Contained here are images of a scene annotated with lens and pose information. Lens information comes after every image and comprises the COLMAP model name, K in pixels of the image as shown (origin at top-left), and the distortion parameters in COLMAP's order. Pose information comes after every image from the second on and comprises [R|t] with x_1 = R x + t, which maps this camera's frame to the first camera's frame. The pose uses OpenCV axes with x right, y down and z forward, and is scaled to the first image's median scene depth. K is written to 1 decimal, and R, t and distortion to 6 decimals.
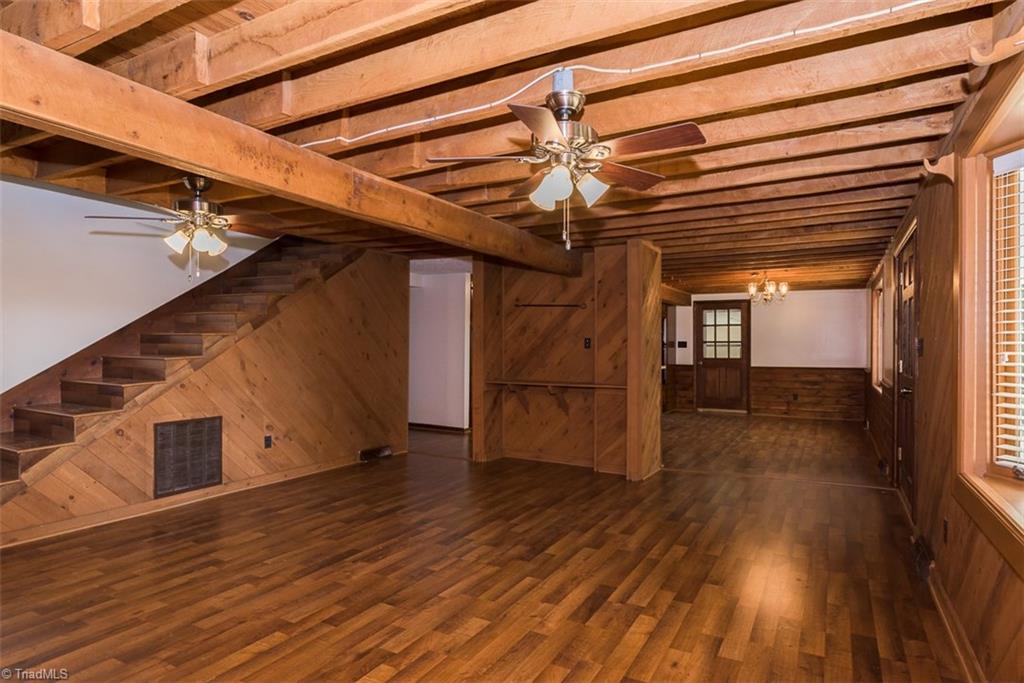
lens RADIAL K [[577.6, 0, 512.0], [0, 577.6, 341.5], [0, 0, 1]] dist [-0.026293, 0.000932]
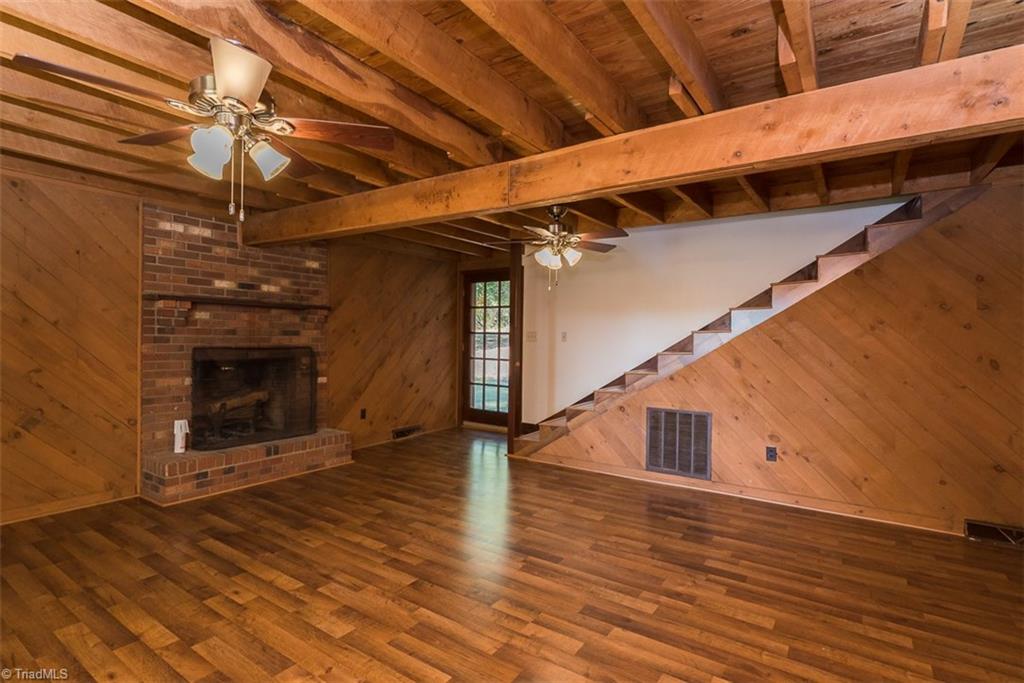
lens RADIAL K [[496.9, 0, 512.0], [0, 496.9, 341.5], [0, 0, 1]] dist [-0.000464, -0.000178]
pose [[-0.086059, -0.000916, -0.996290, 0.510310], [-0.008553, 0.999963, -0.000180, 0.009868], [0.996253, 0.008505, -0.086063, 0.941825]]
